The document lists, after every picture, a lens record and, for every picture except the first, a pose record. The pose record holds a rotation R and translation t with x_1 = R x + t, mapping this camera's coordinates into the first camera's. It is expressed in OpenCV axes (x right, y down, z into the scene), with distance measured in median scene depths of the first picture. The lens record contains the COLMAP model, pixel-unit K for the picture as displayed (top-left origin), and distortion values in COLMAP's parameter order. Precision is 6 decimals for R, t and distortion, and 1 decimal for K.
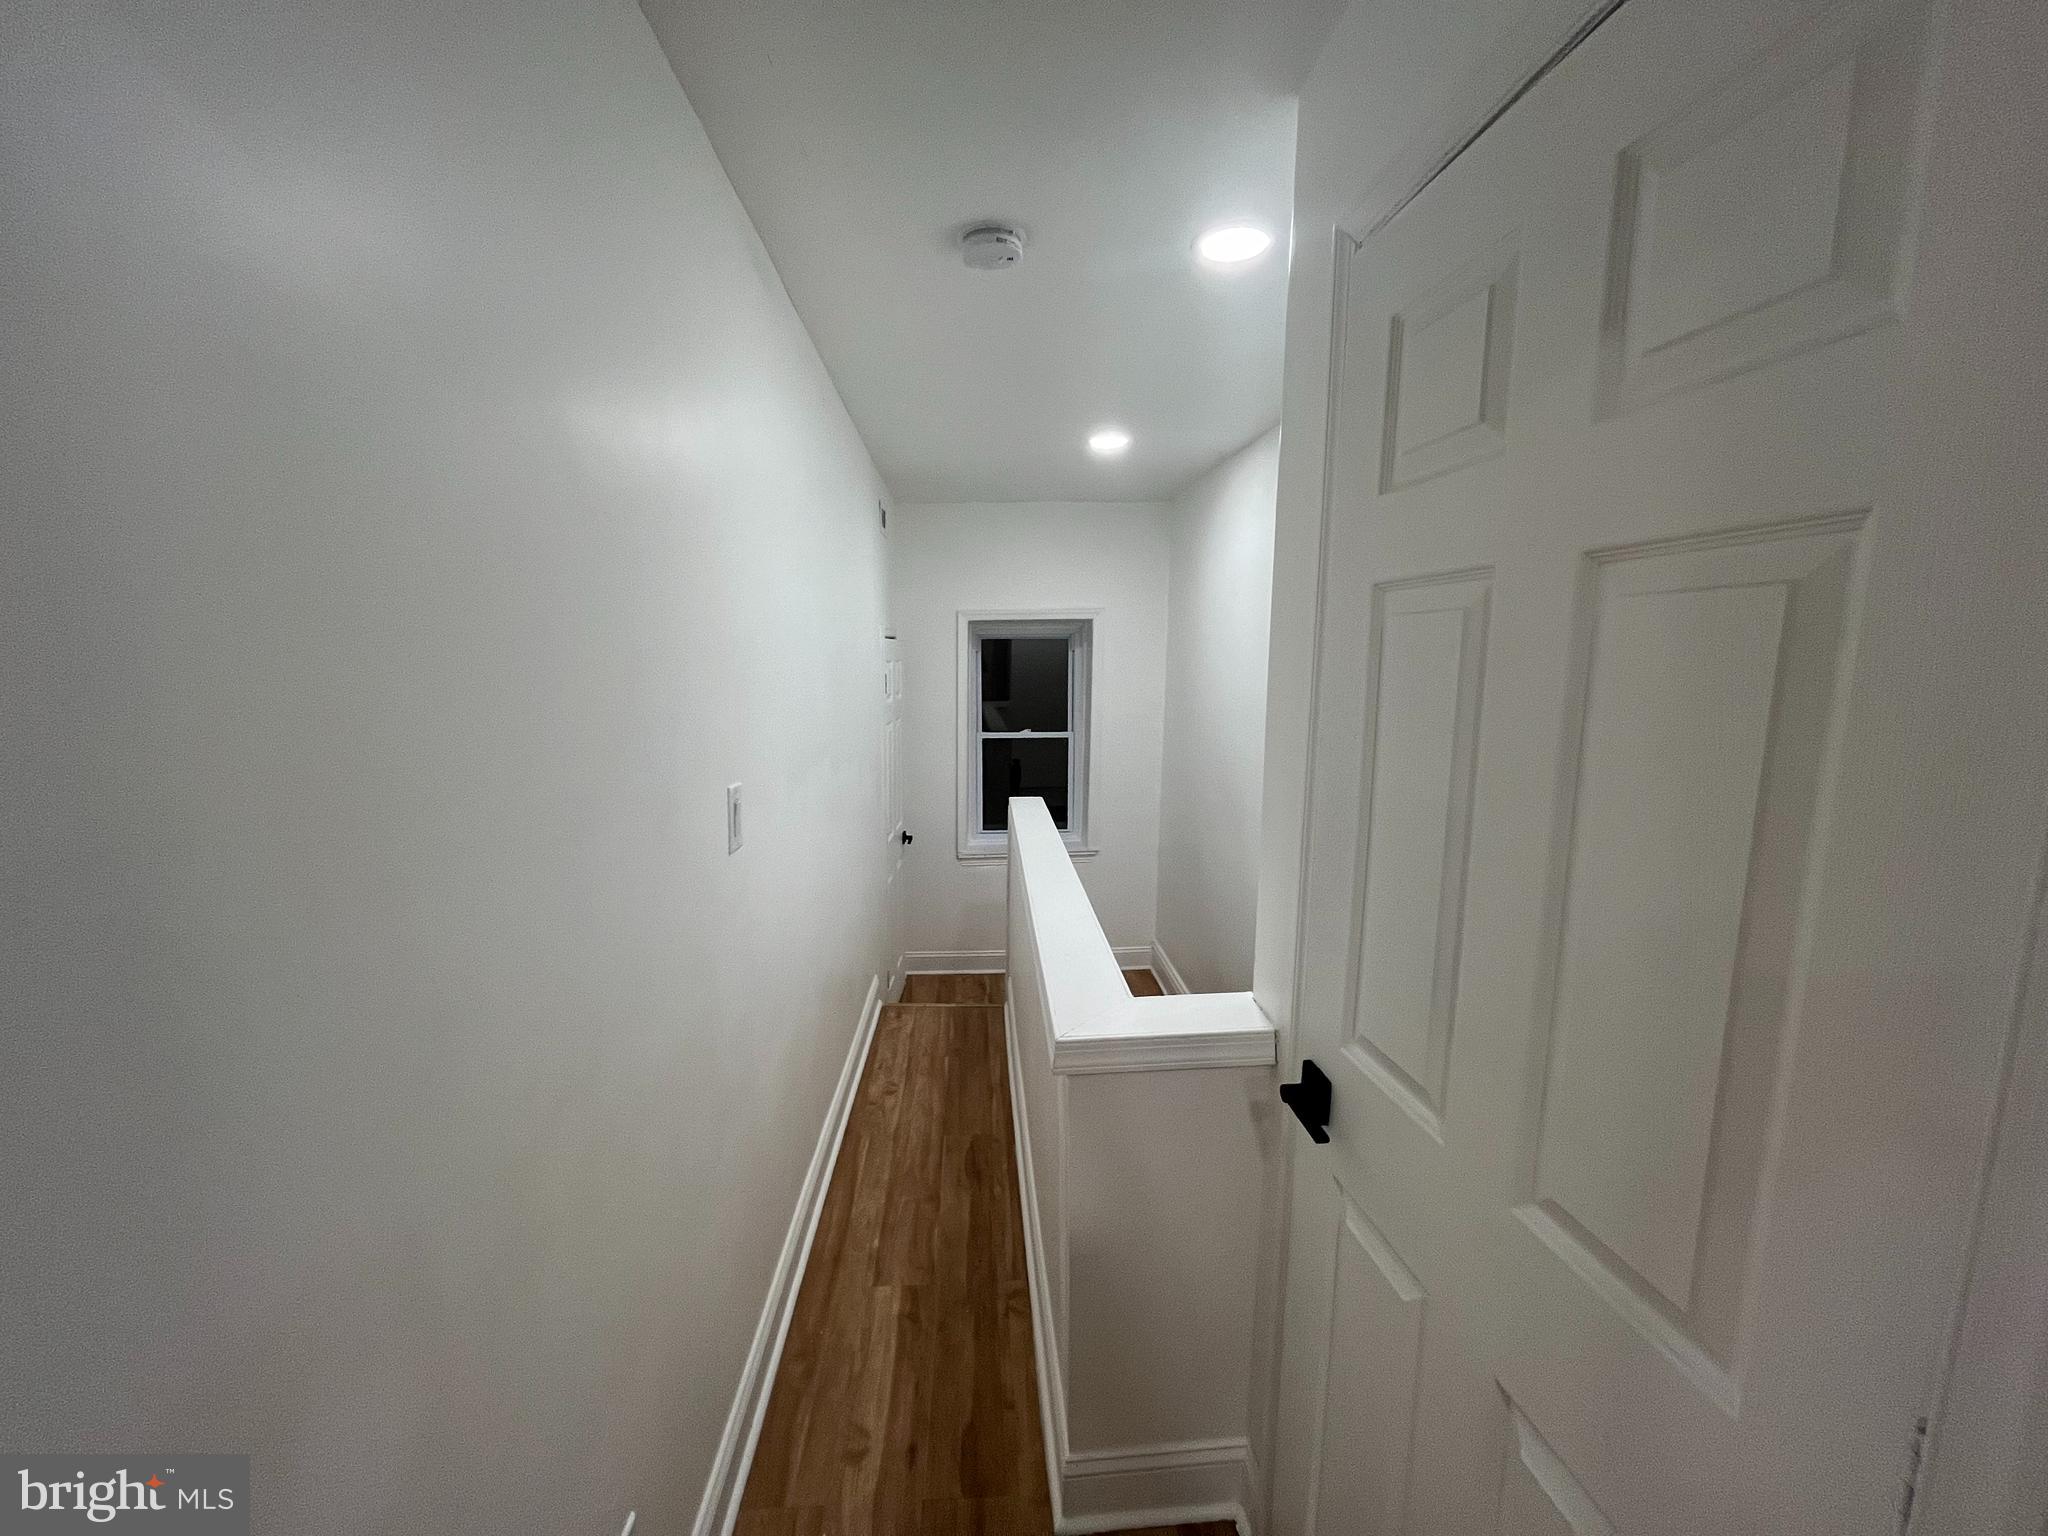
lens RADIAL K [[830.6, 0, 1024.0], [0, 830.6, 768.0], [0, 0, 1]] dist [-0.003371, -0.000394]
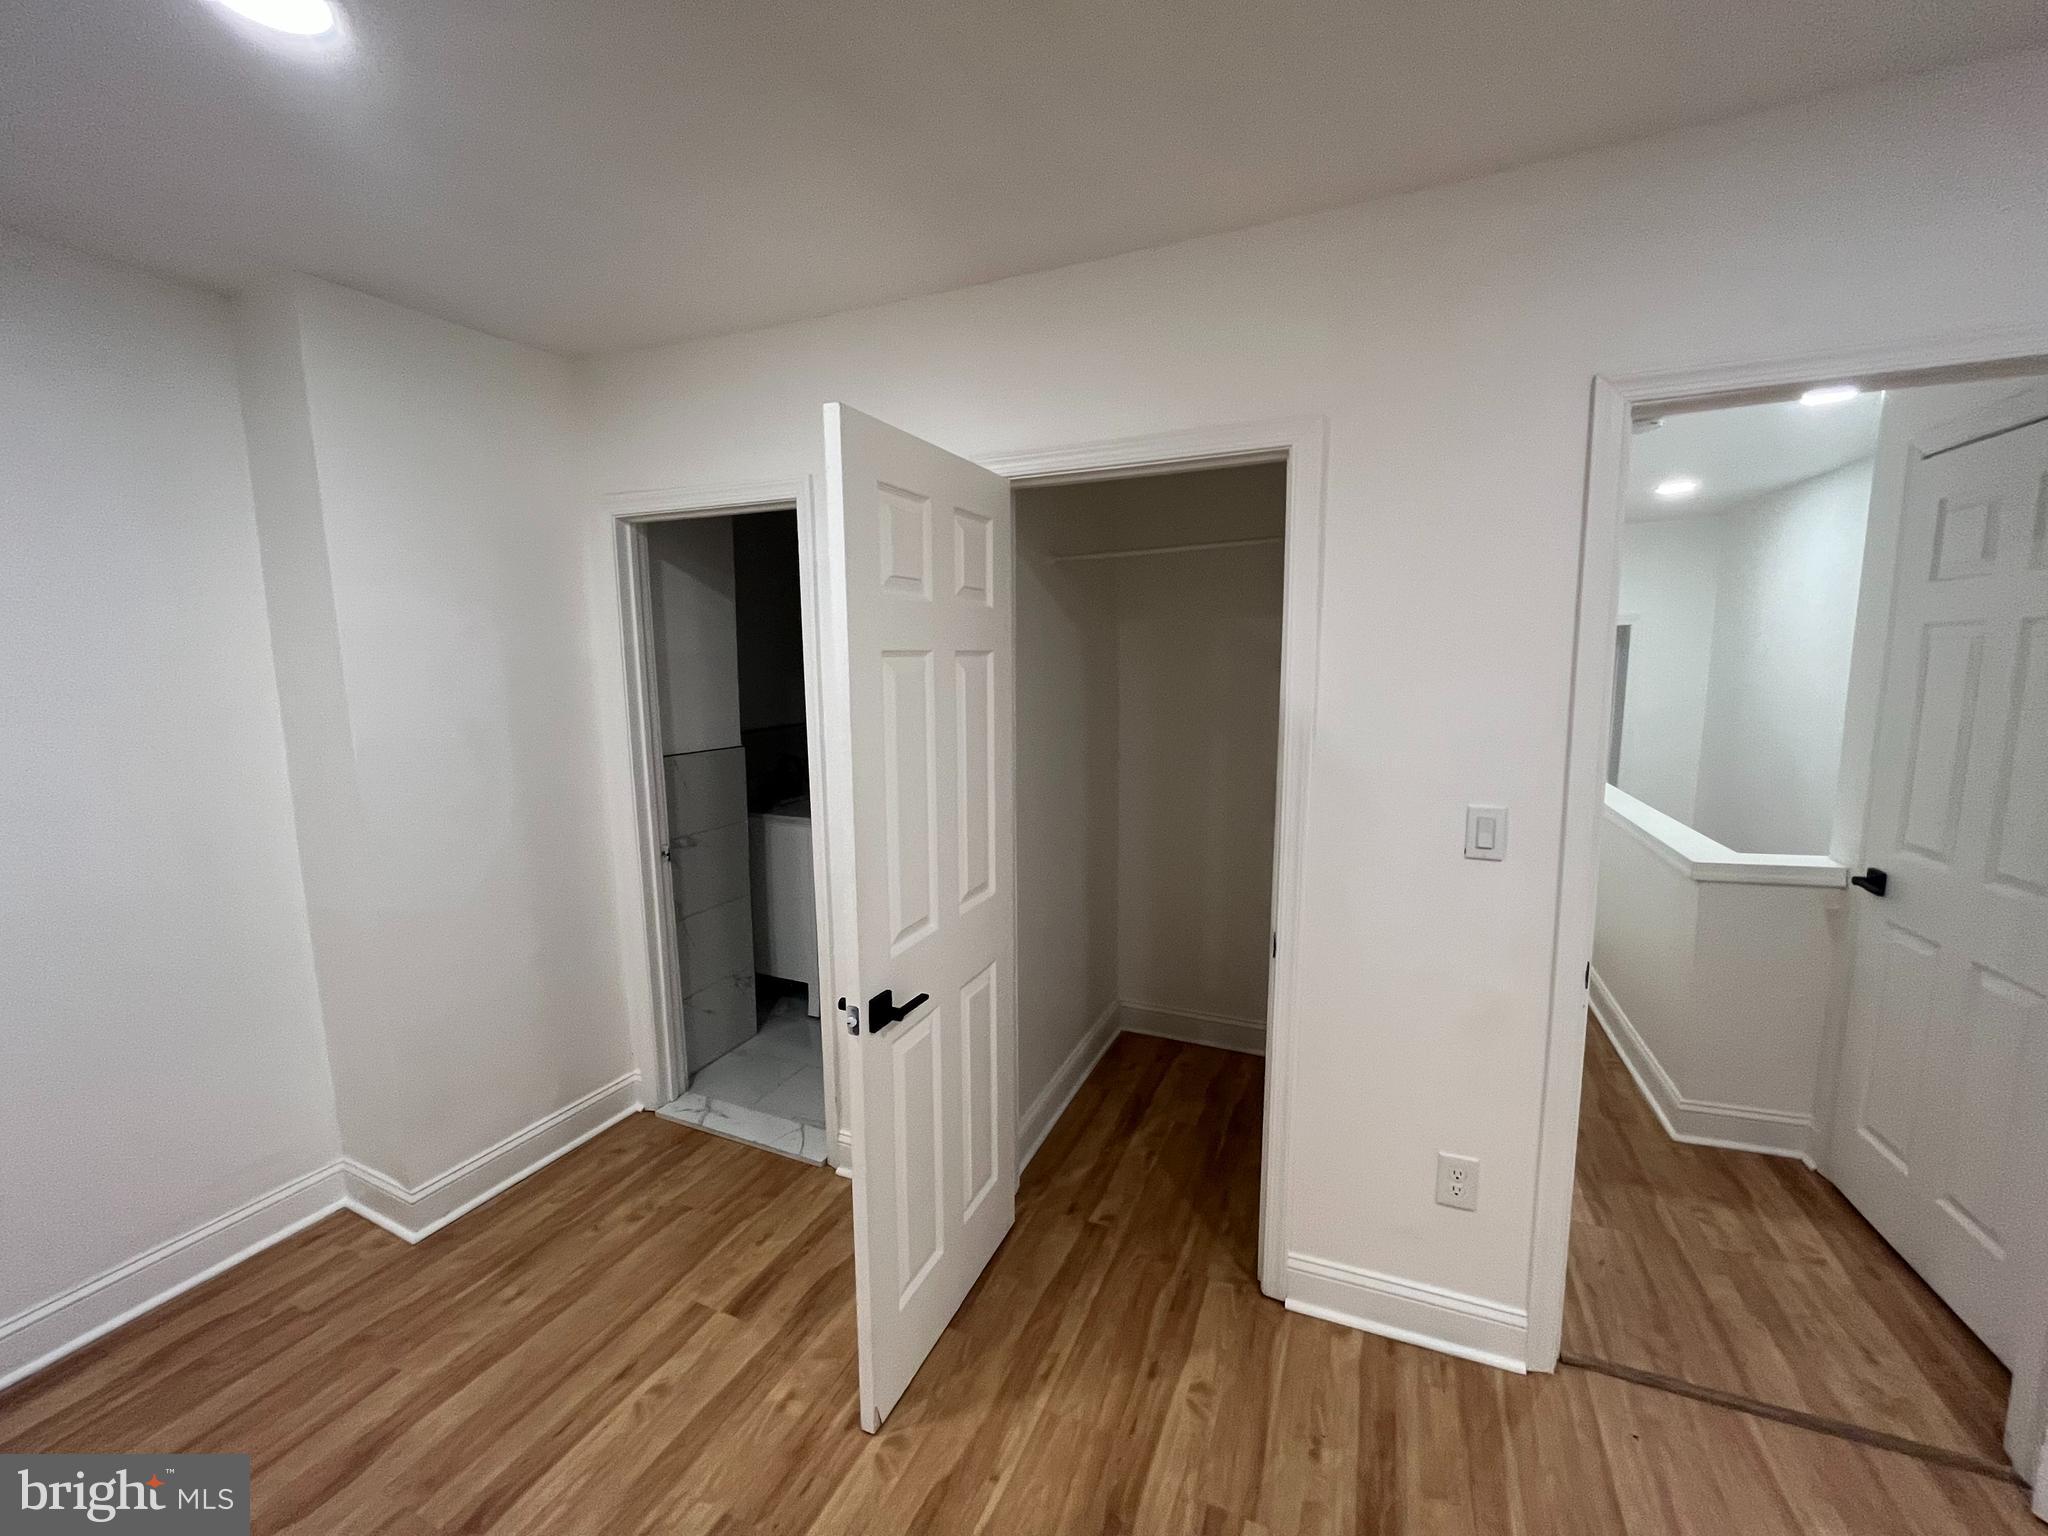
lens RADIAL K [[830.6, 0, 1024.0], [0, 830.6, 768.0], [0, 0, 1]] dist [-0.003371, -0.000394]
pose [[0.888512, 0.037808, -0.457292, -0.564058], [-0.040702, 0.999165, 0.003524, 0.204207], [0.457044, 0.015482, 0.889309, -1.693863]]
